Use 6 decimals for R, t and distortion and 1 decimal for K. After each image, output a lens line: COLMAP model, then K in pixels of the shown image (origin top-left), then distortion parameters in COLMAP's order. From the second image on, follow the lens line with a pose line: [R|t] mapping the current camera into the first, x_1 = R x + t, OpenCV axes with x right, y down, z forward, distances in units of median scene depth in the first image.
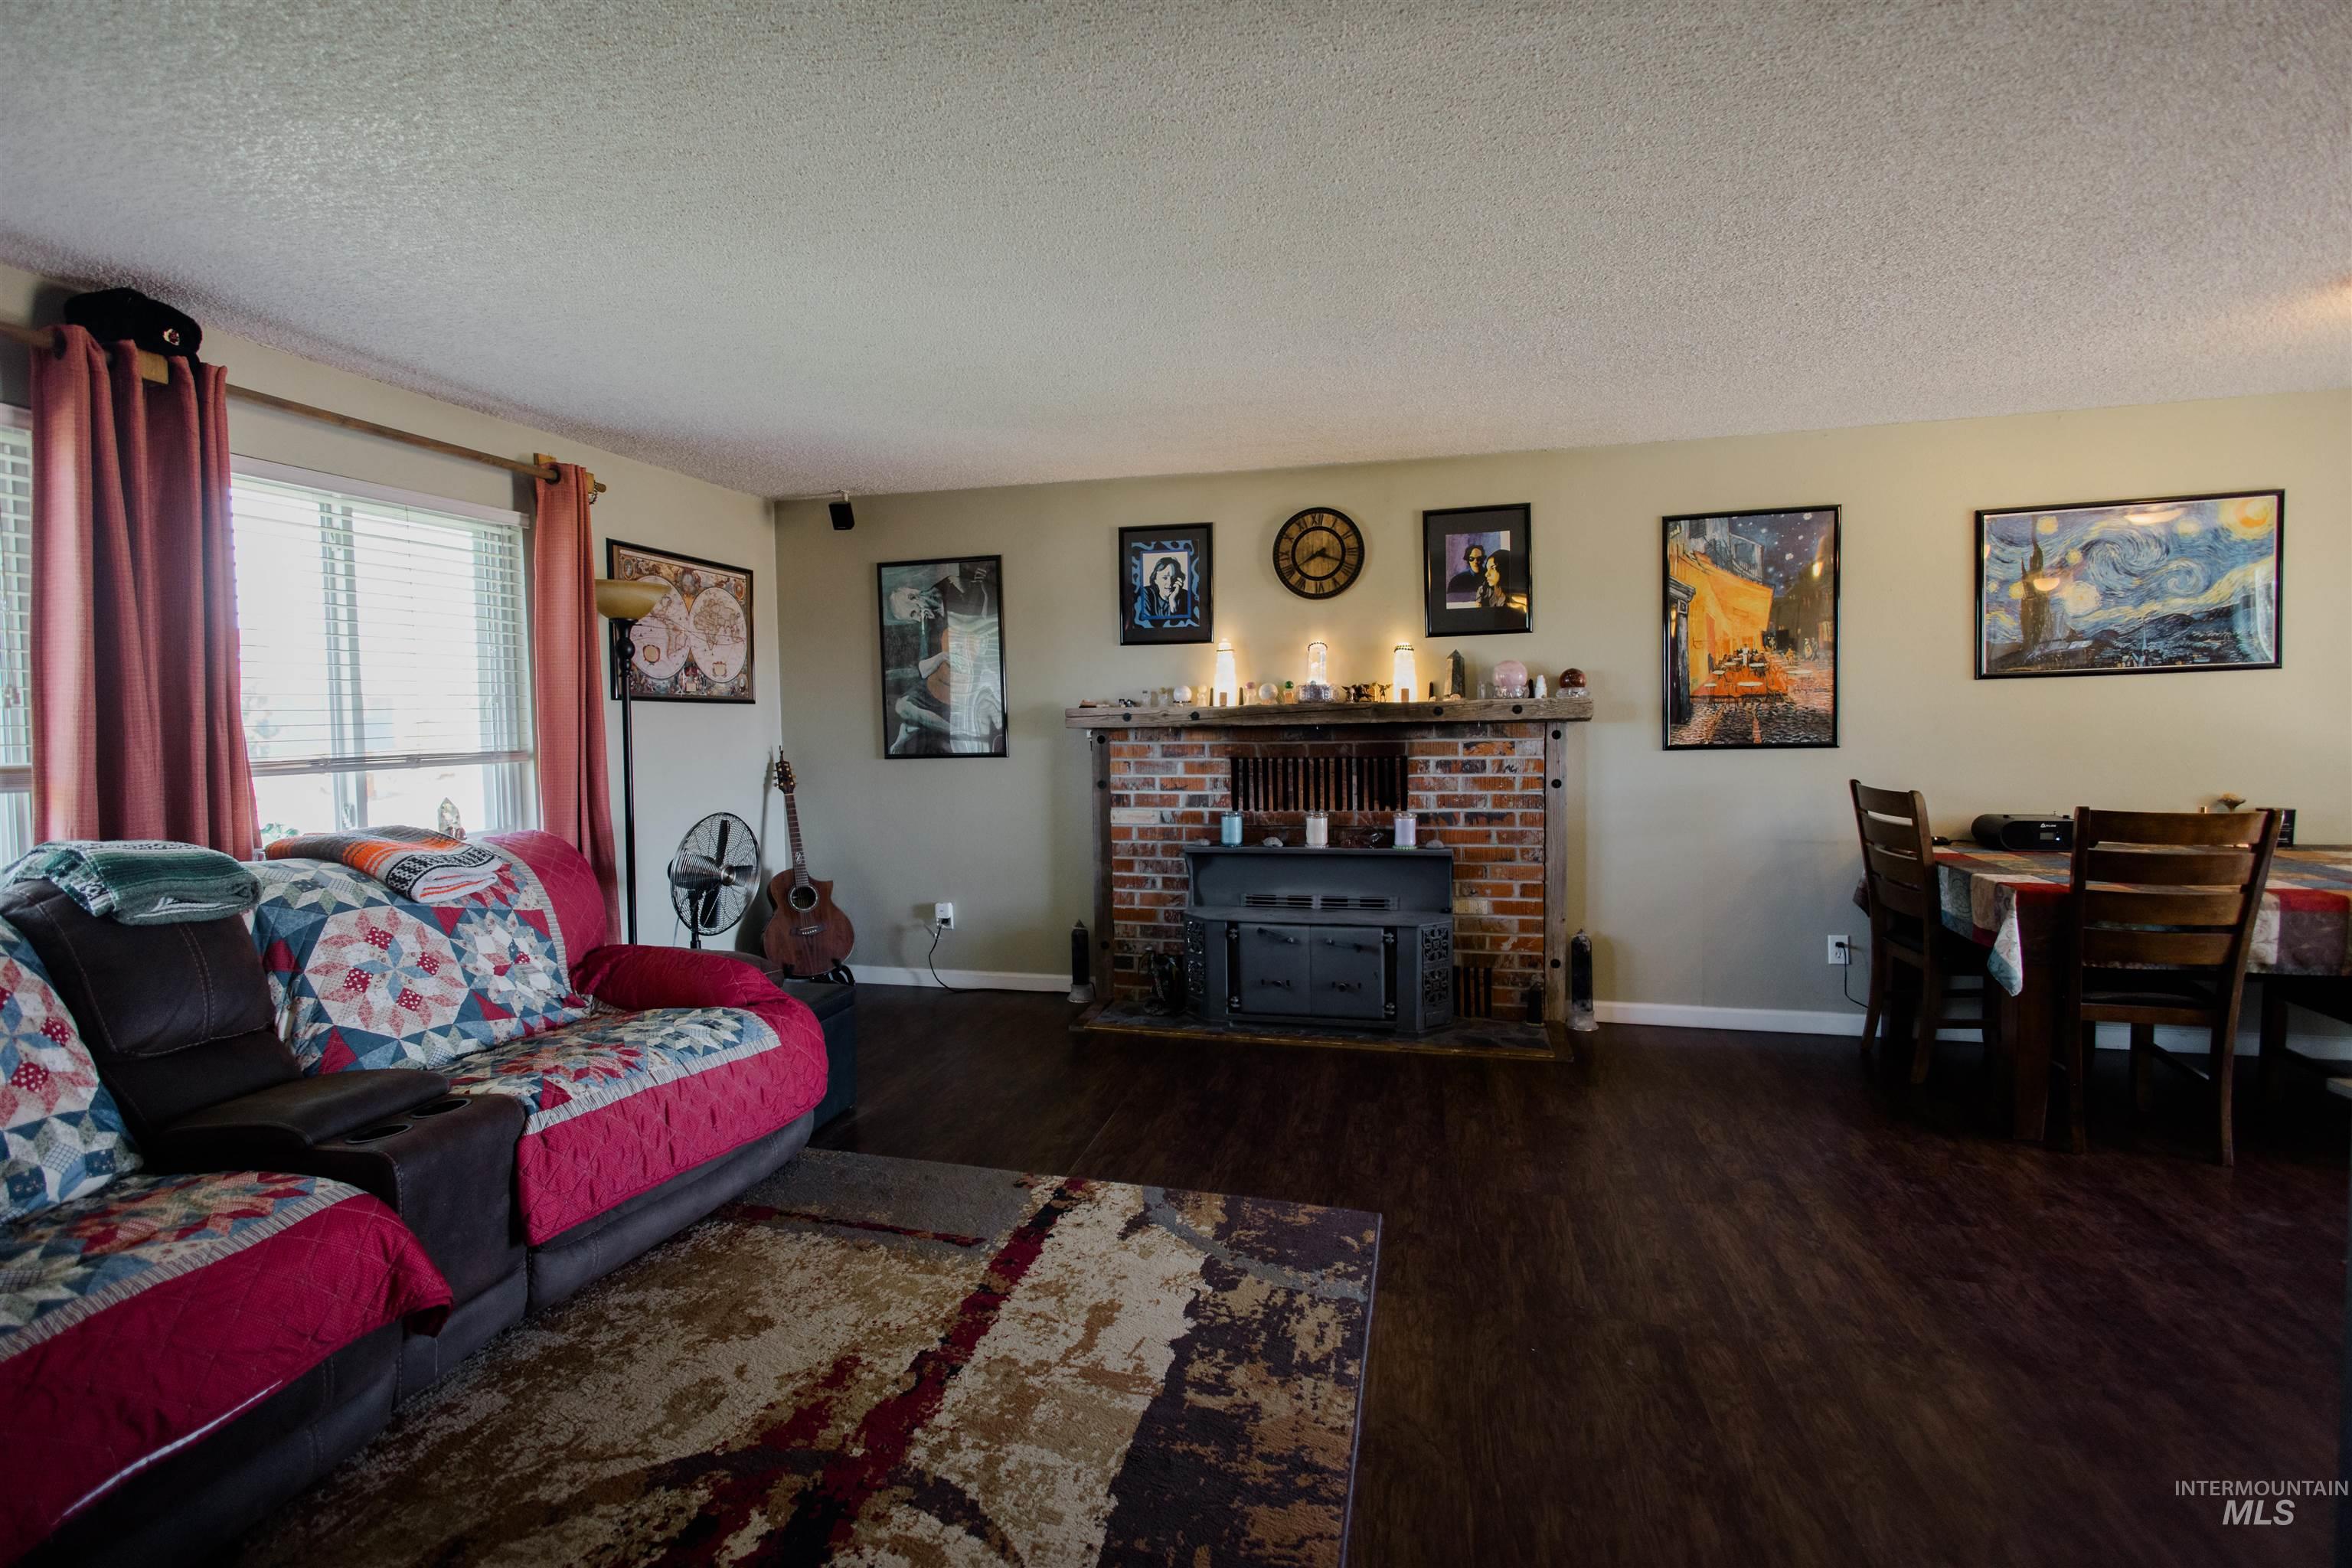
lens RADIAL K [[1112.4, 0, 1120.7], [0, 1112.4, 788.9], [0, 0, 1]] dist [0.001135, 0.000084]
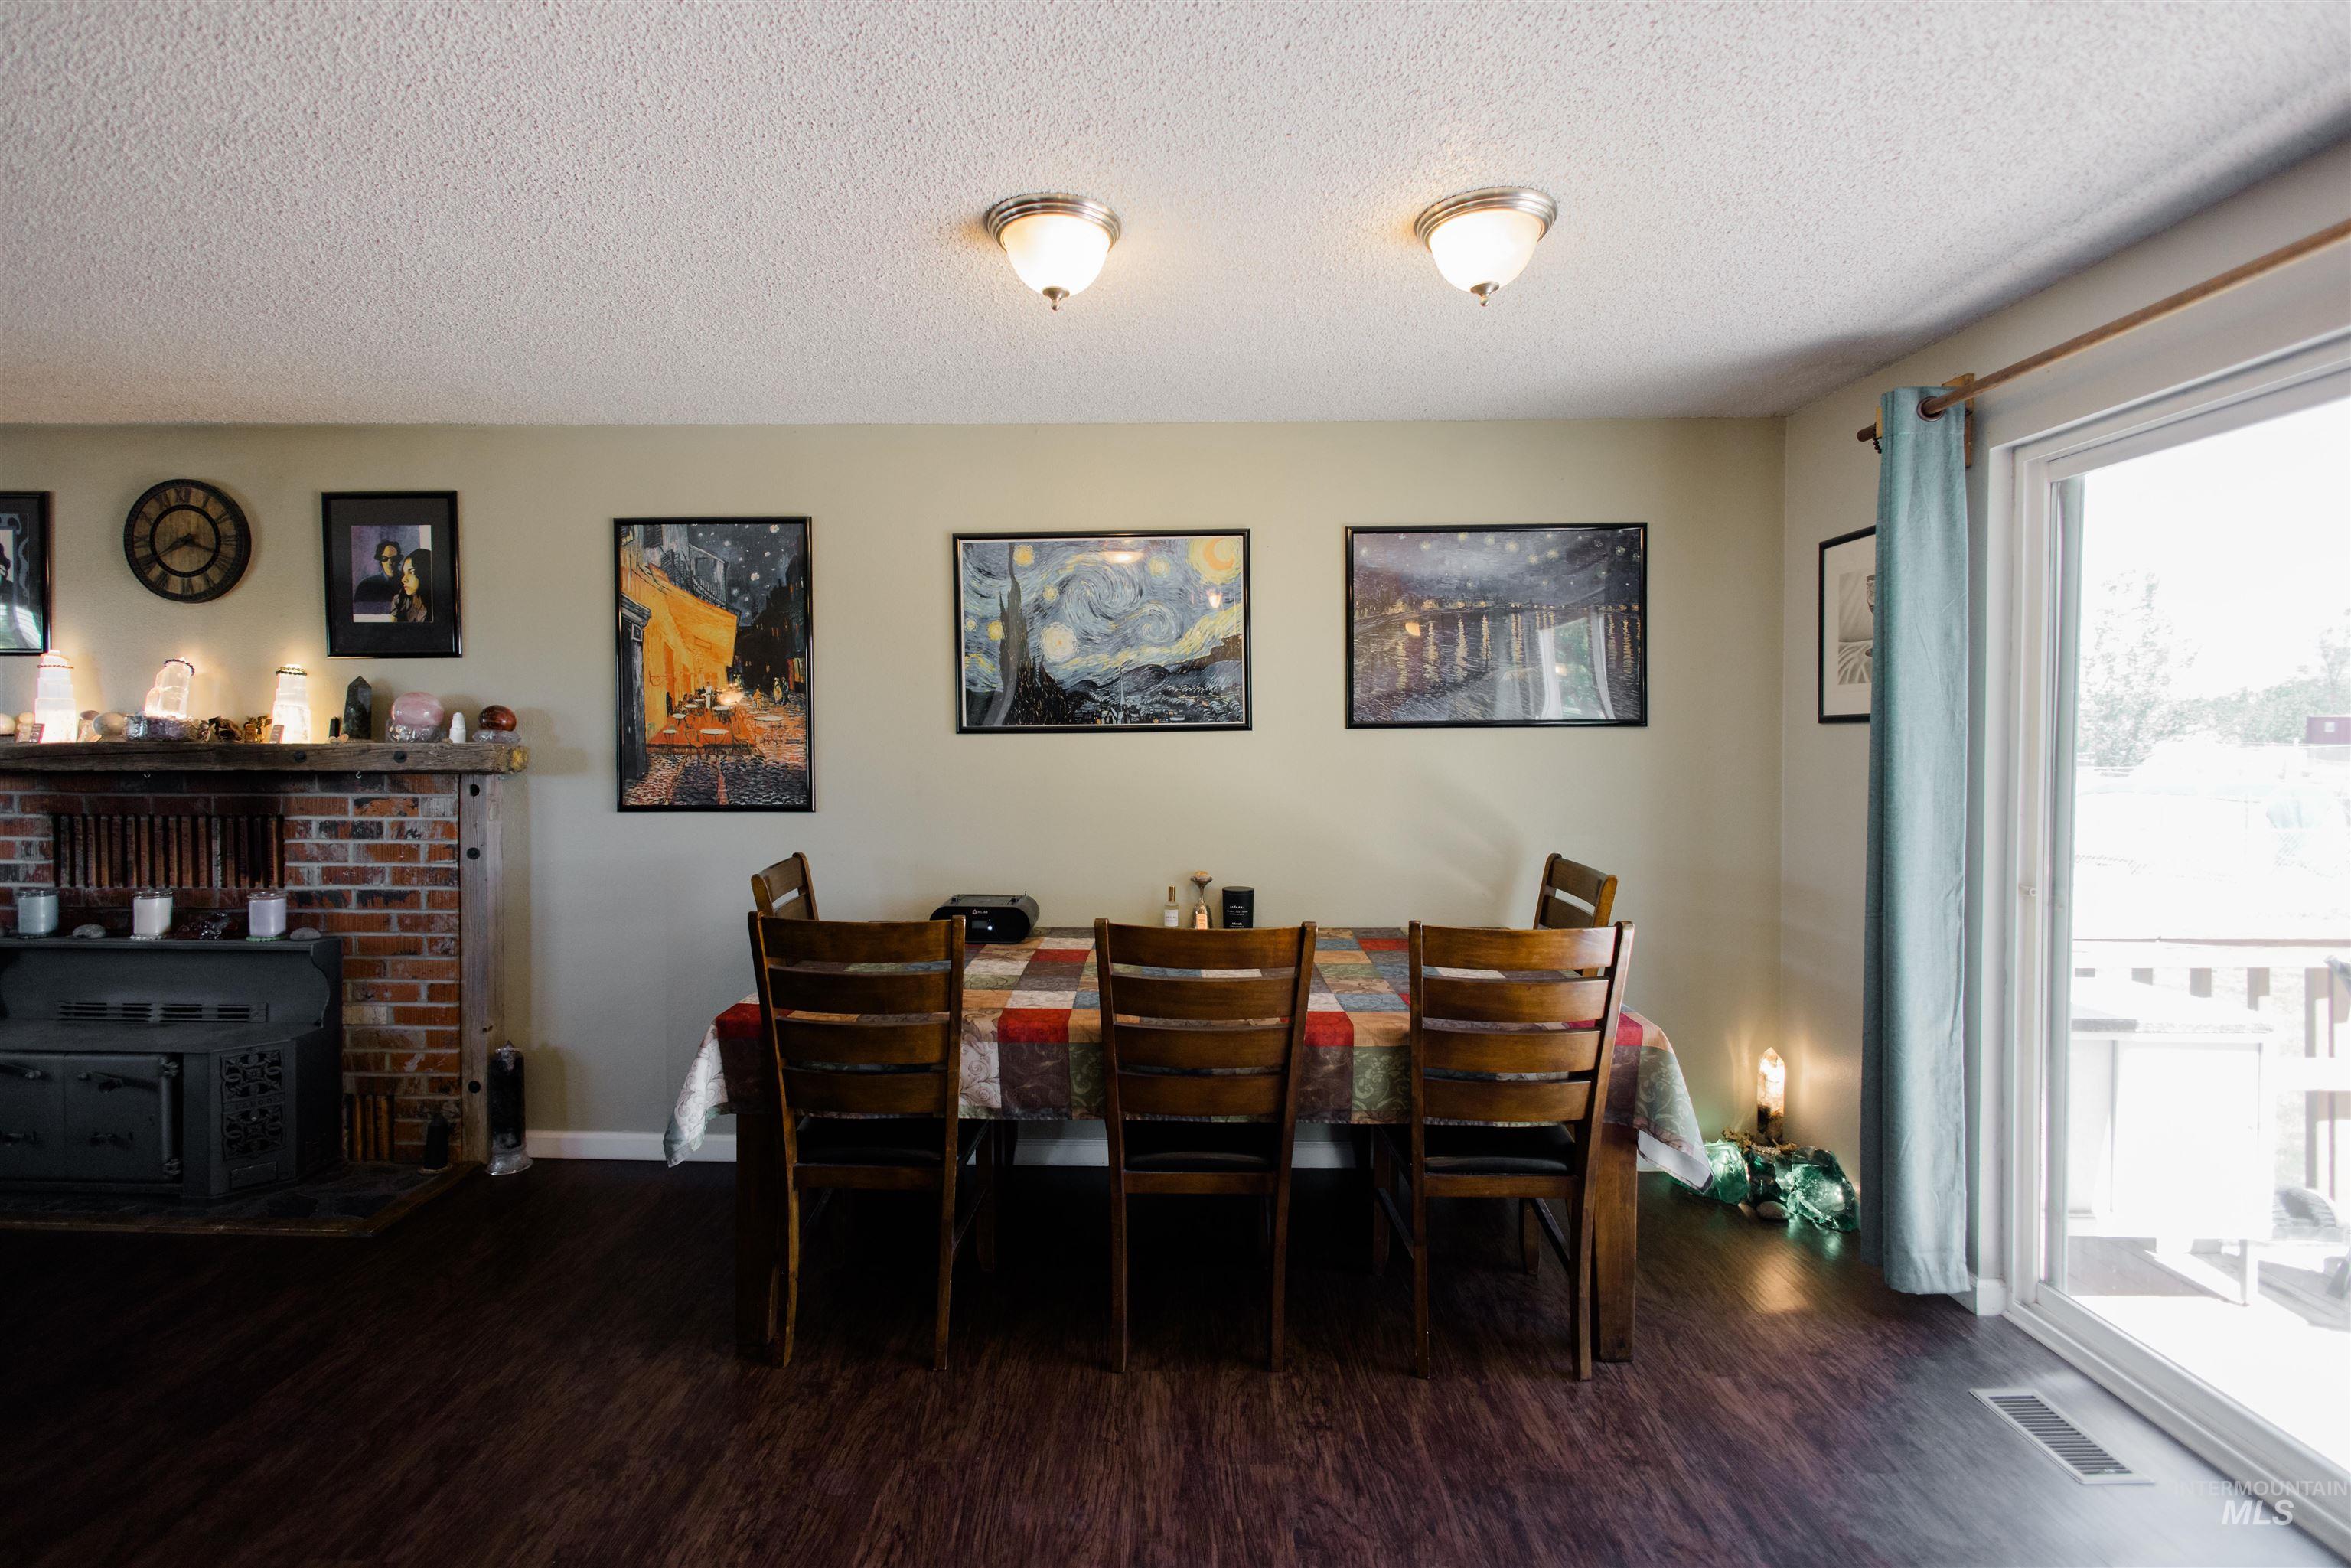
lens RADIAL K [[1081.4, 0, 1175.5], [0, 1081.4, 784.0], [0, 0, 1]] dist [-0.005556, -0.000711]
pose [[0.972002, 0.013800, 0.234567, 0.676846], [-0.008337, 0.999671, -0.024264, -0.038181], [-0.234825, 0.021629, 0.971797, 0.153845]]
